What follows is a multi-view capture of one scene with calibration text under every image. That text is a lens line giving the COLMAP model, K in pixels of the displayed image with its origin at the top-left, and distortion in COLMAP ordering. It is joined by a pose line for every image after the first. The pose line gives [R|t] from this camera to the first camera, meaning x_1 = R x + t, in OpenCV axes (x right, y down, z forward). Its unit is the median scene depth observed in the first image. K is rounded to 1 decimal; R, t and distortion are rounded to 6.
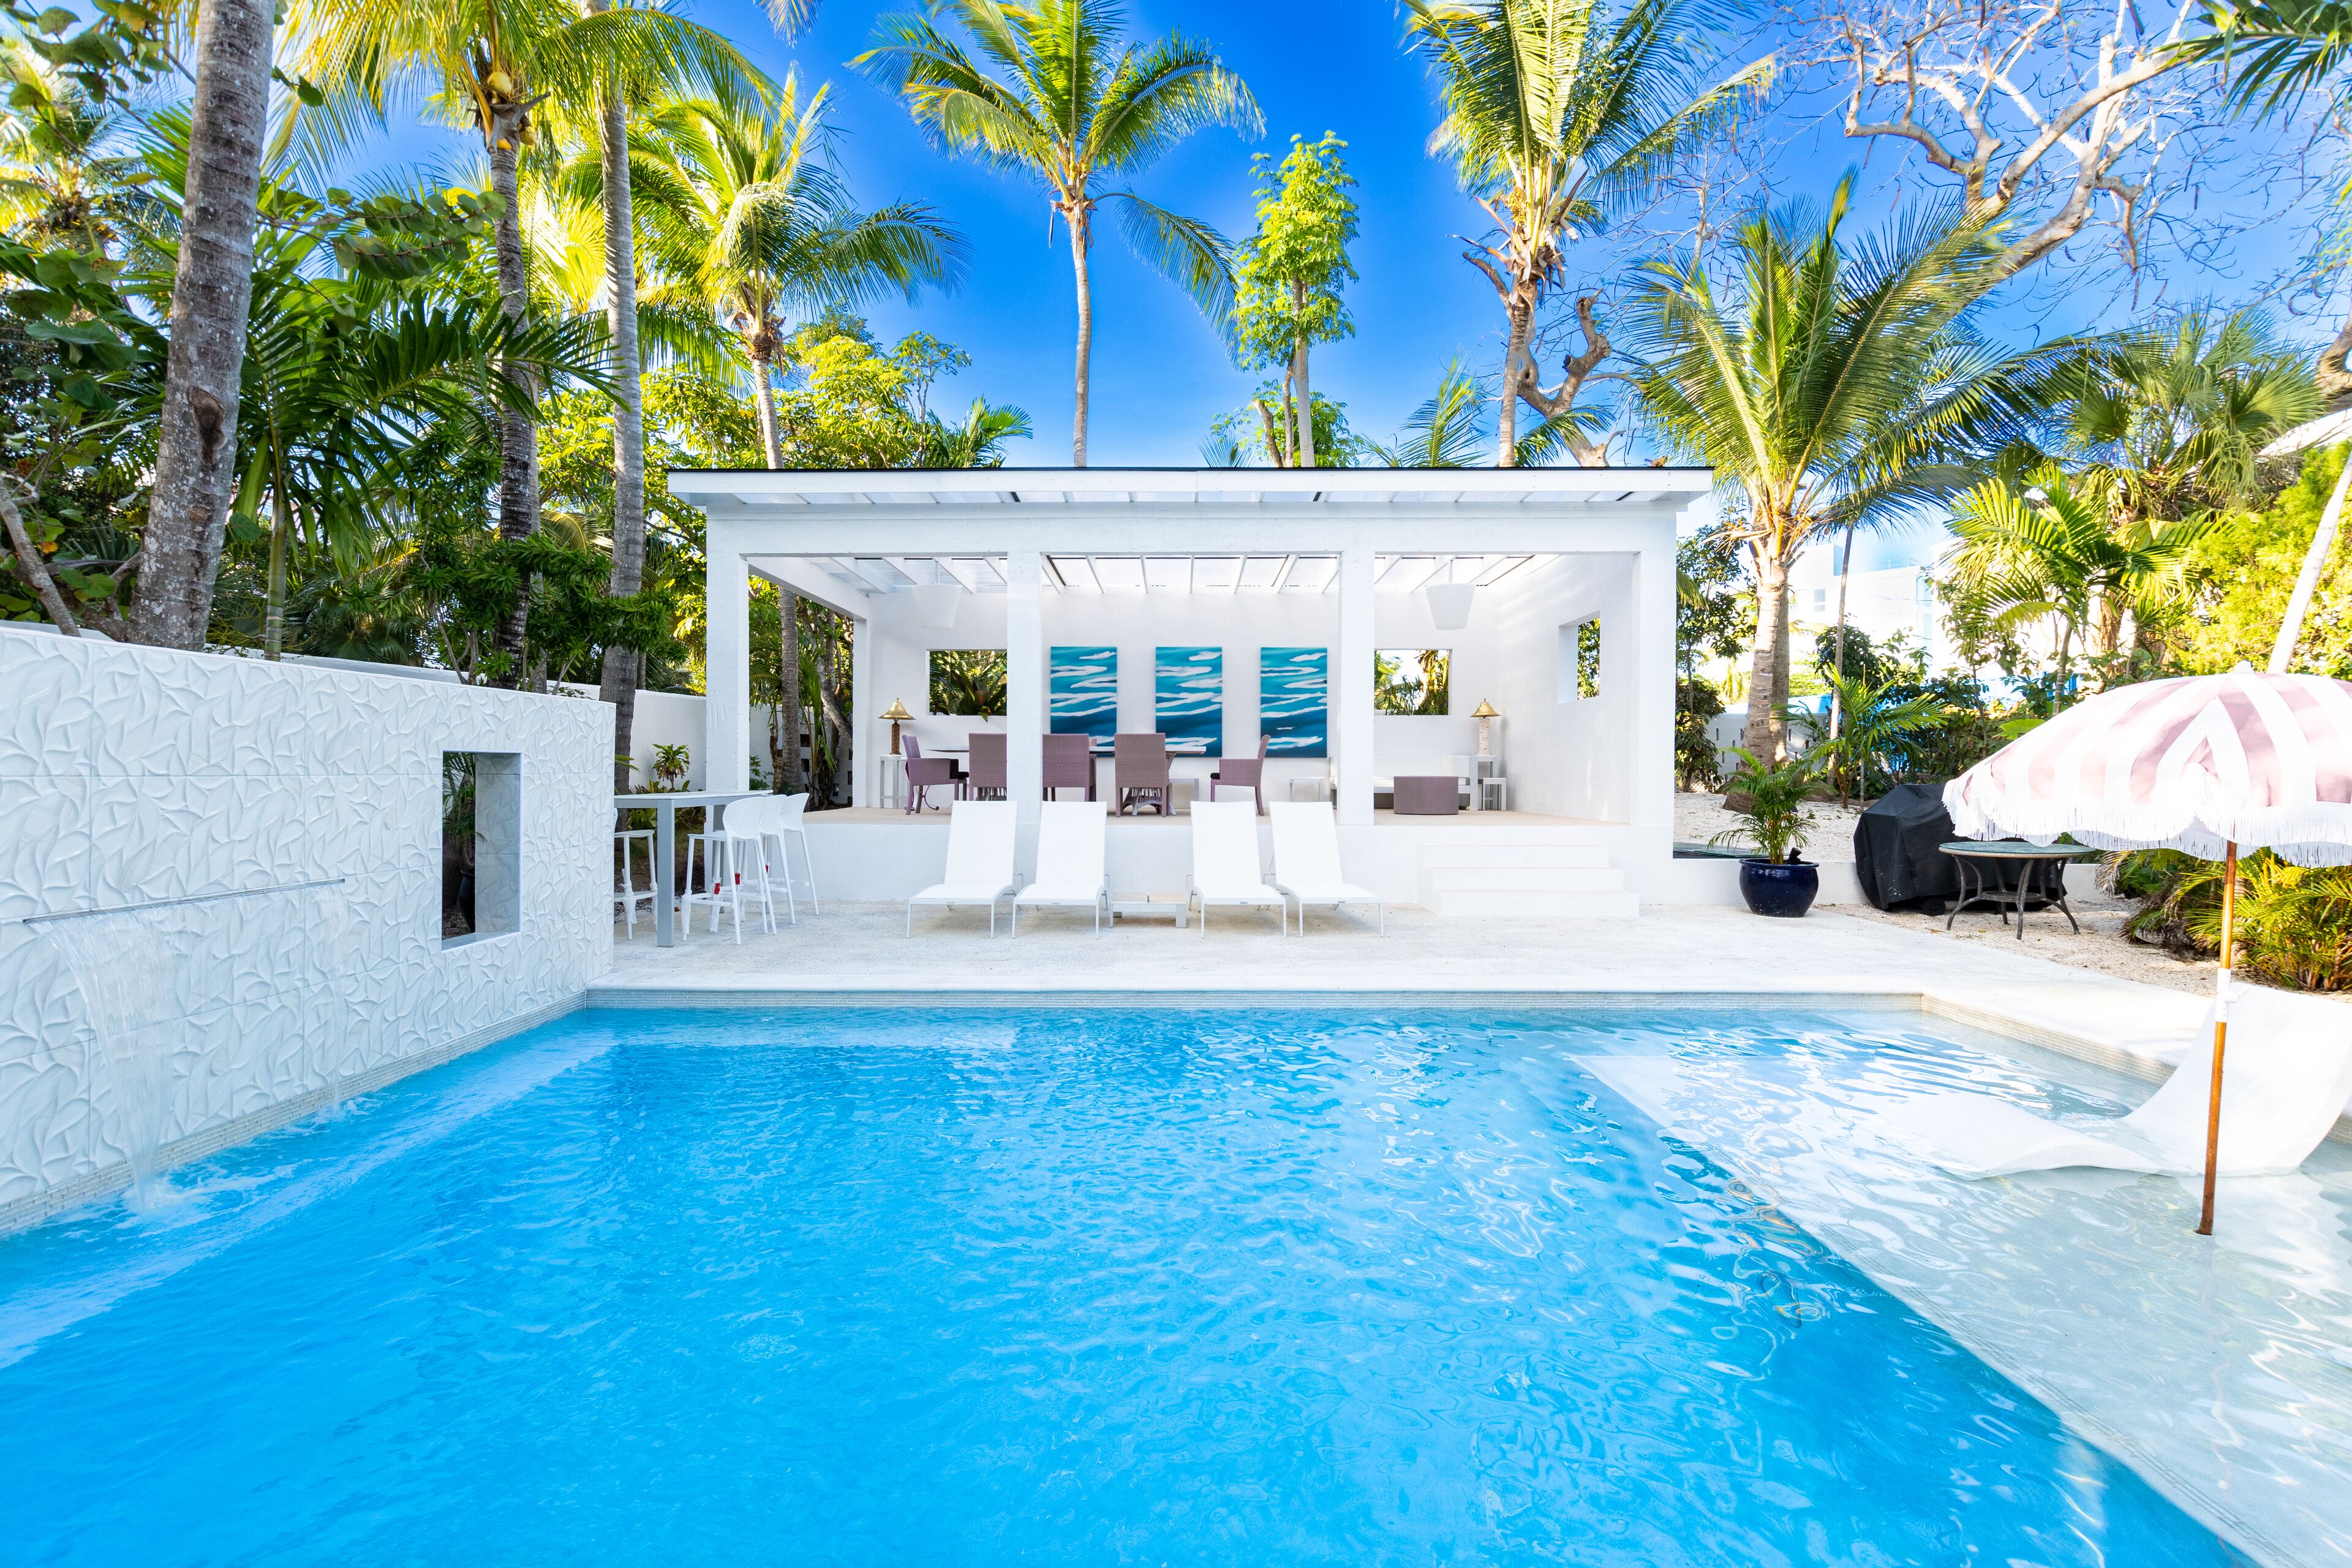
lens RADIAL K [[1091.5, 0, 1196.9], [0, 1091.5, 777.6], [0, 0, 1]] dist [0.005723, -0.002022]
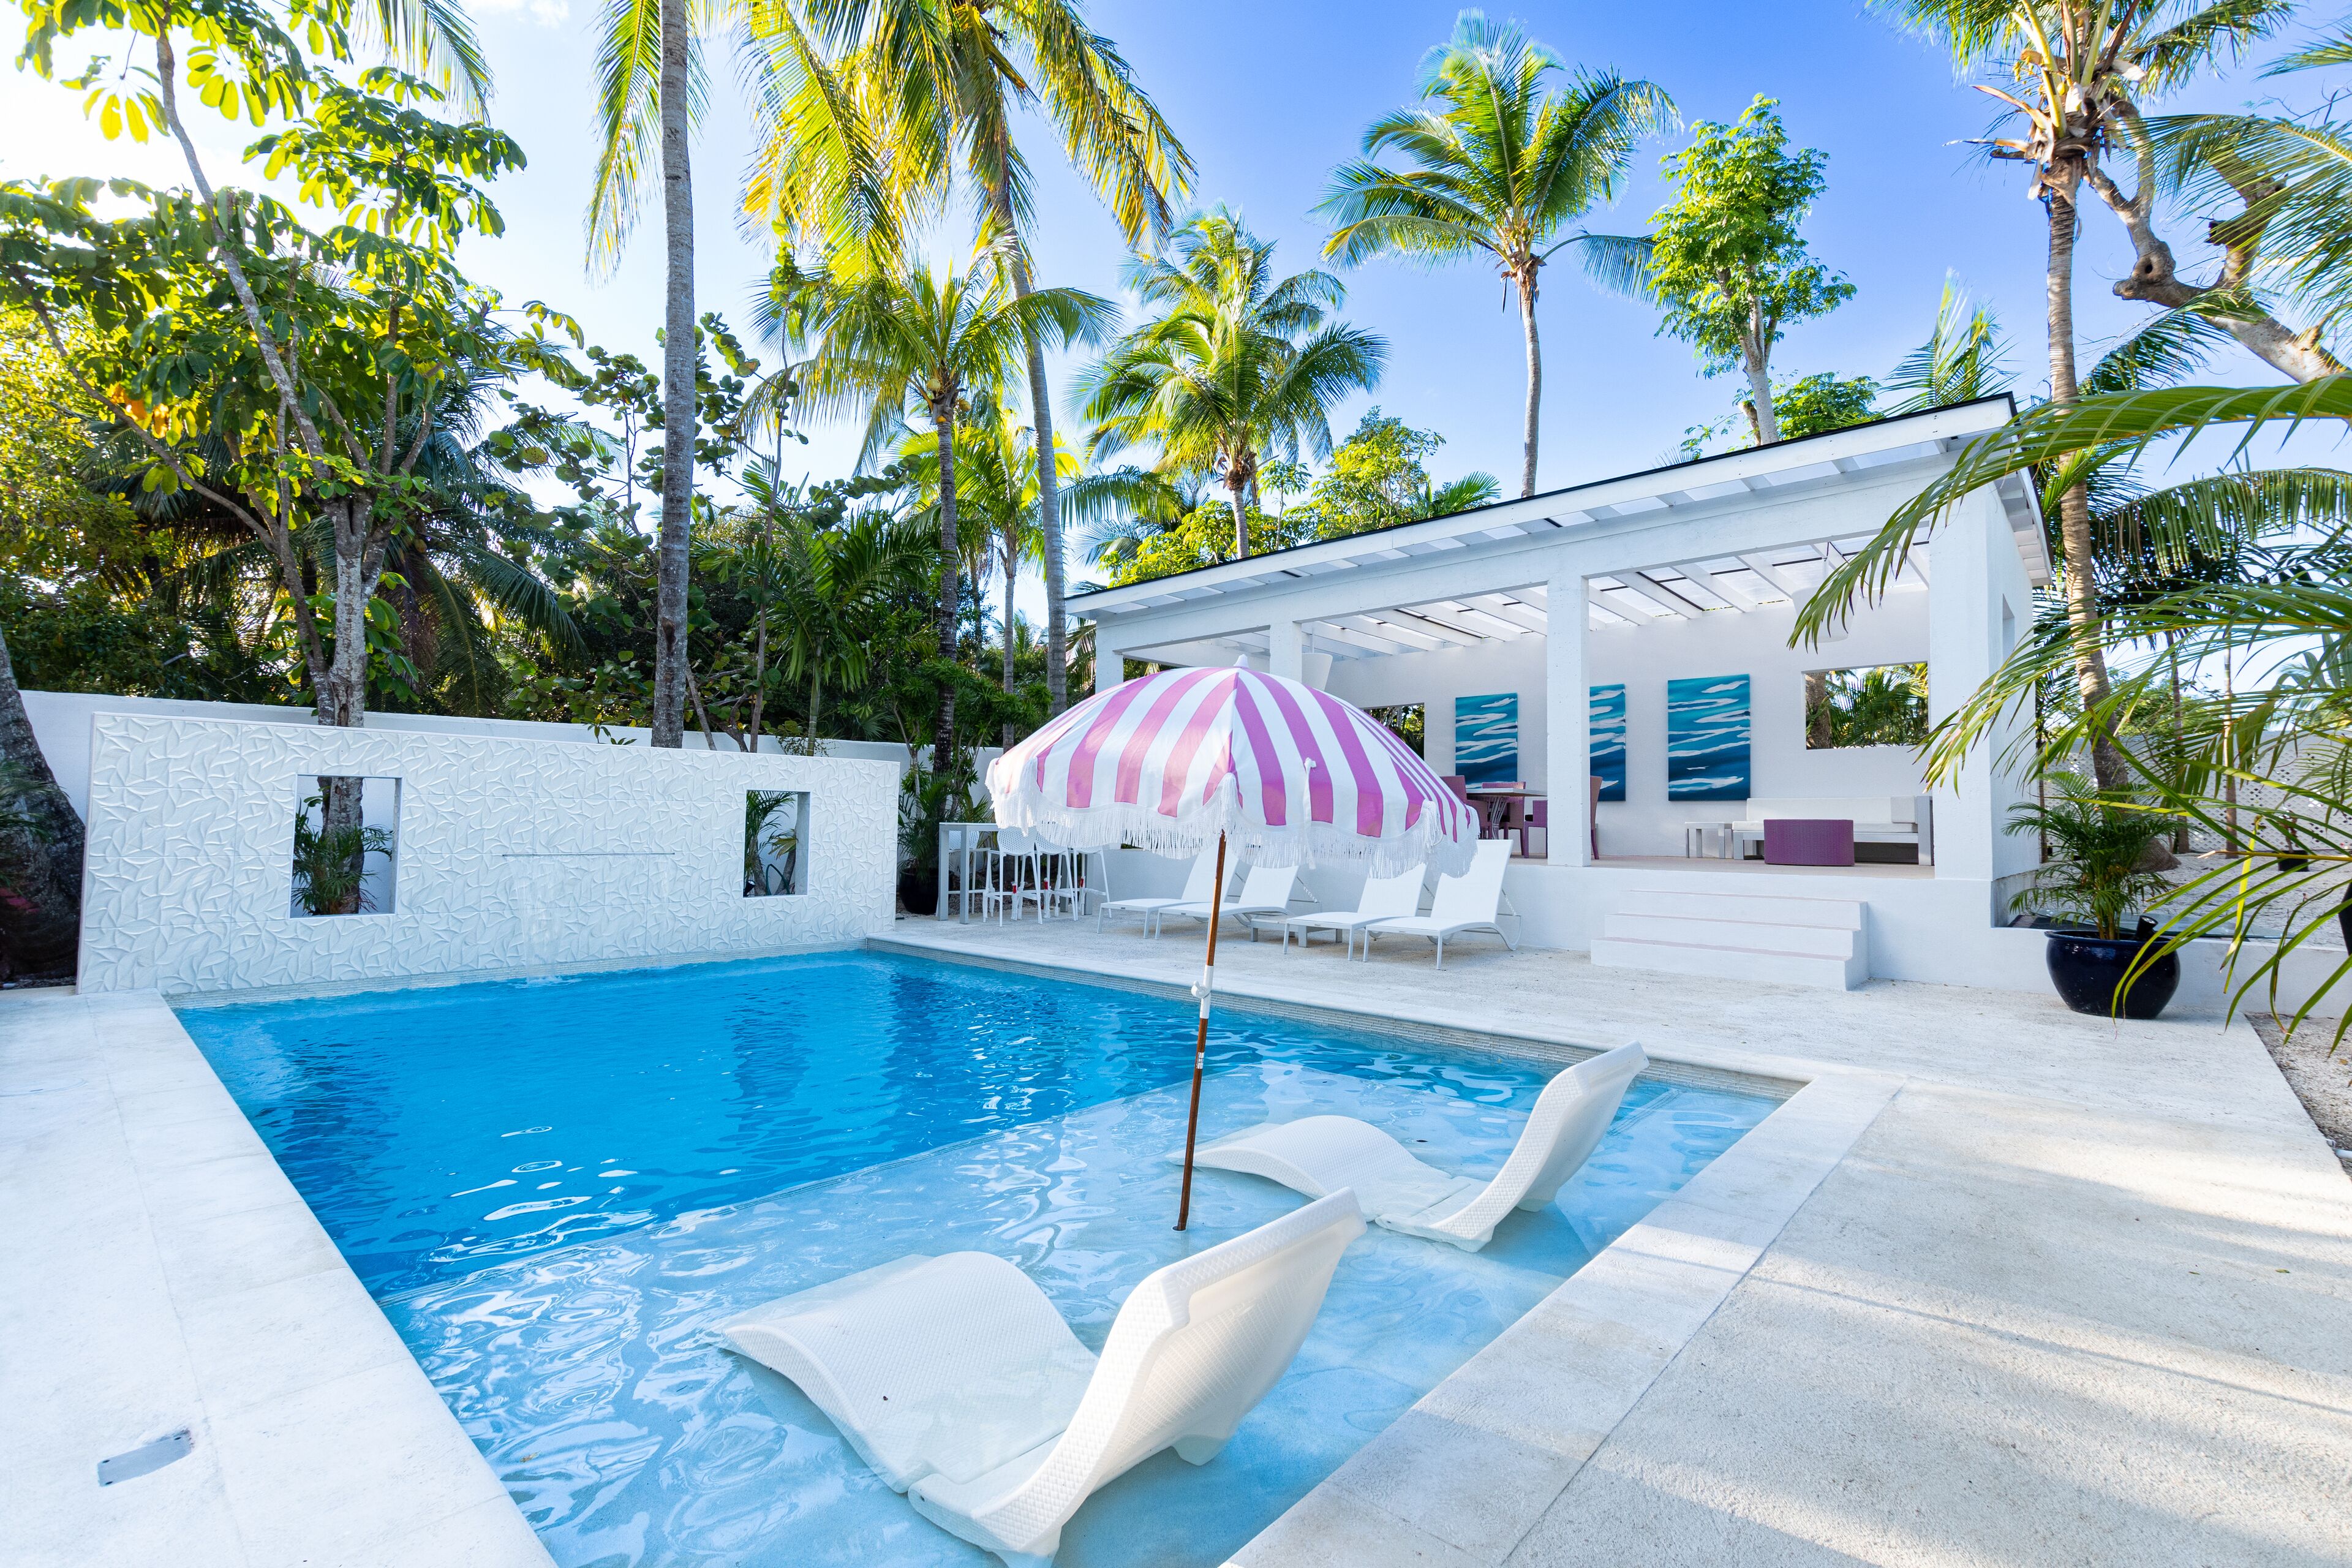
lens RADIAL K [[1091.5, 0, 1183.7], [0, 1091.5, 781.3], [0, 0, 1]] dist [0.005723, -0.002022]
pose [[0.718395, -0.023564, -0.695237, 0.471123], [-0.013384, 0.998773, -0.047683, 0.016350], [0.695507, 0.043560, 0.717198, 0.077630]]
